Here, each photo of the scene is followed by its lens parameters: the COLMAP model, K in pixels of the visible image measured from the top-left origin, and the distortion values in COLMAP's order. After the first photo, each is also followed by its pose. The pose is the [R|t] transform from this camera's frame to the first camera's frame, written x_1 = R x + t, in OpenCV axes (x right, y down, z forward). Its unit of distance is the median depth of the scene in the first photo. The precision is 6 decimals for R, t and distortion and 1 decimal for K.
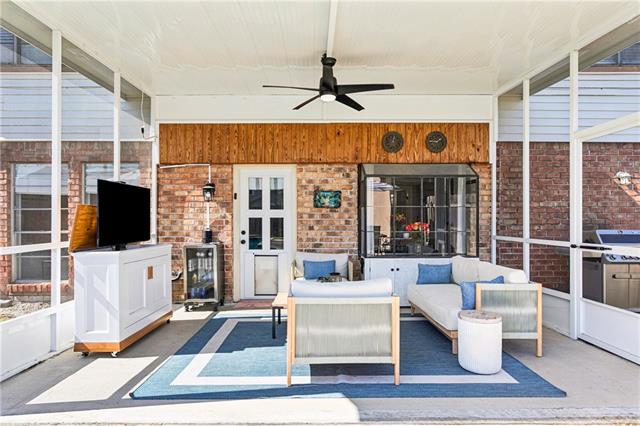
lens RADIAL K [[388.5, 0, 318.3], [0, 388.5, 215.3], [0, 0, 1]] dist [0.000904, 0.000485]
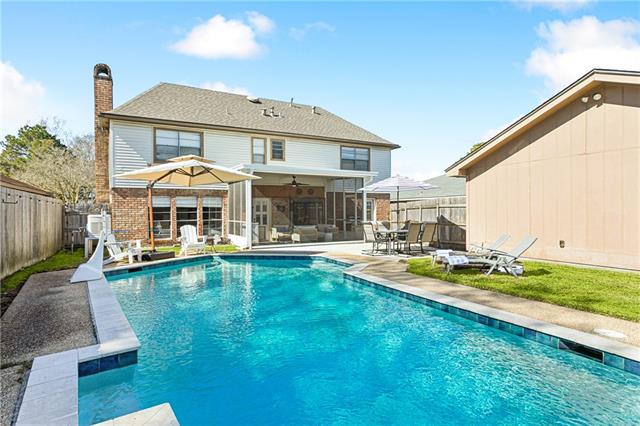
lens RADIAL K [[366.4, 0, 324.2], [0, 366.4, 212.1], [0, 0, 1]] dist [-0.016255, -0.001143]
pose [[0.875938, -0.010106, 0.482318, -1.144405], [0.004824, 0.999914, 0.012191, -0.046845], [-0.482400, -0.008351, 0.875911, -1.870604]]
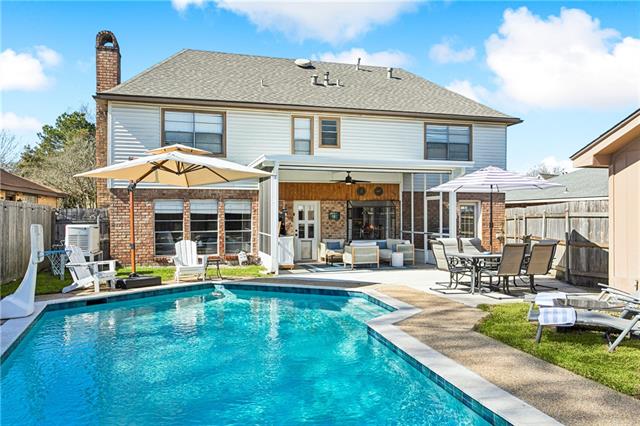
lens RADIAL K [[493.4, 0, 318.3], [0, 493.4, 210.7], [0, 0, 1]] dist [-0.011139, -0.022665]
pose [[0.967184, -0.002123, 0.254069, -0.807917], [0.001693, 0.999997, 0.001914, -0.076120], [-0.254072, -0.001421, 0.967184, -1.793078]]
